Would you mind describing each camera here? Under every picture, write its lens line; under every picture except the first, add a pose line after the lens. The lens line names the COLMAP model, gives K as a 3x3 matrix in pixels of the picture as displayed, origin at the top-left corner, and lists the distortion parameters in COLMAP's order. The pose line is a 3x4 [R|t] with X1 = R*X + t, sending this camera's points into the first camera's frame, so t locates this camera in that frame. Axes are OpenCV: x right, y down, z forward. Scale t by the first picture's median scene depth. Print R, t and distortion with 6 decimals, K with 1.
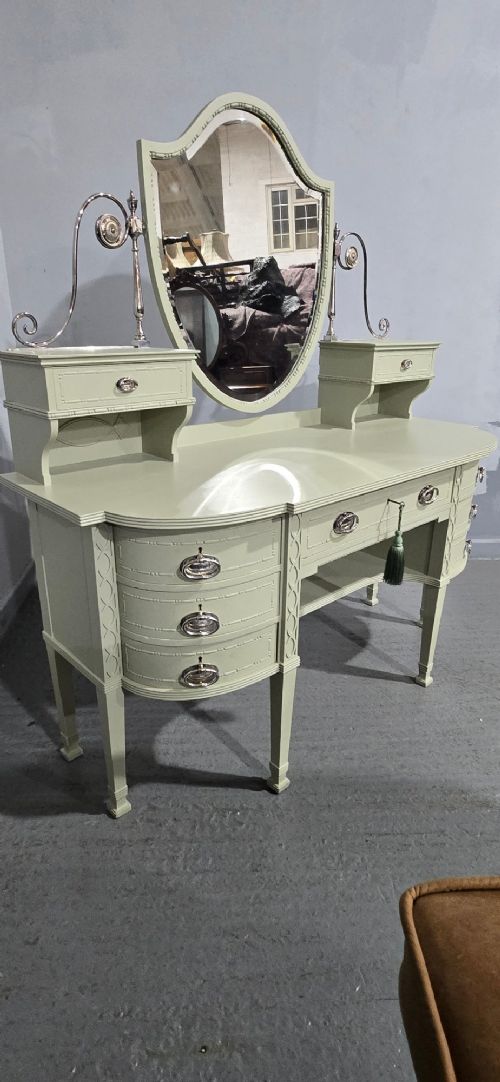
lens RADIAL K [[607.1, 0, 254.8], [0, 607.1, 534.3], [0, 0, 1]] dist [0.012543, 0.000407]
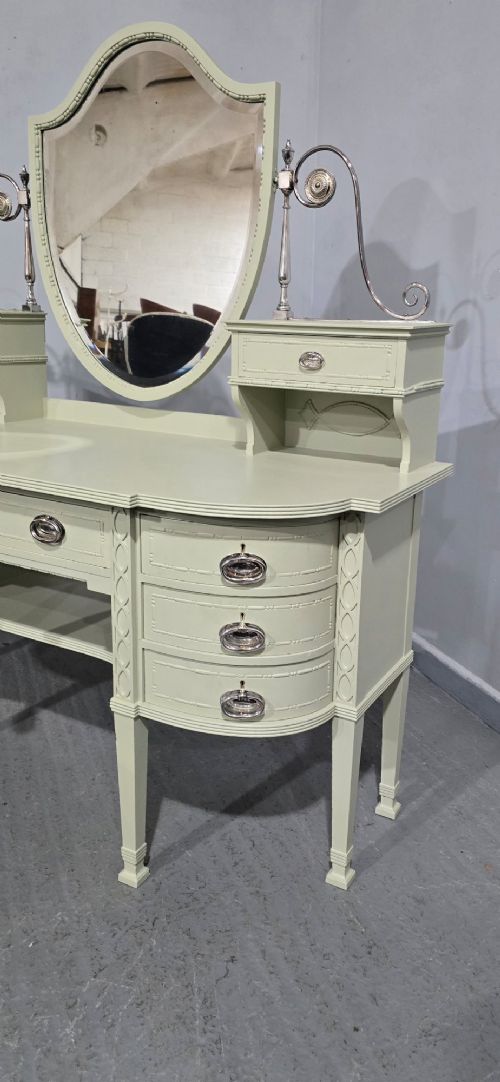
lens RADIAL K [[799.9, 0, 252.2], [0, 799.9, 529.6], [0, 0, 1]] dist [0.061991, -0.063757]
pose [[0.271144, 0.236409, -0.933055, 1.138567], [-0.352311, 0.926476, 0.132361, -0.253546], [0.895744, 0.292837, 0.334498, 0.890473]]
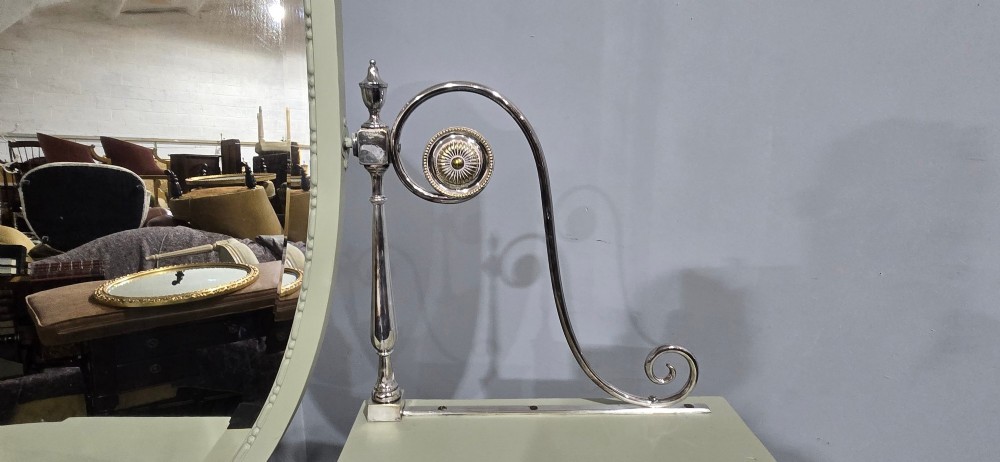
lens RADIAL K [[543.1, 0, 505.6], [0, 543.1, 234.7], [0, 0, 1]] dist [-0.009249, 0.002962]
pose [[0.744547, 0.120951, -0.656522, 0.400228], [-0.226211, 0.970978, -0.077658, -0.474123], [0.628076, 0.206332, 0.750299, 0.961752]]
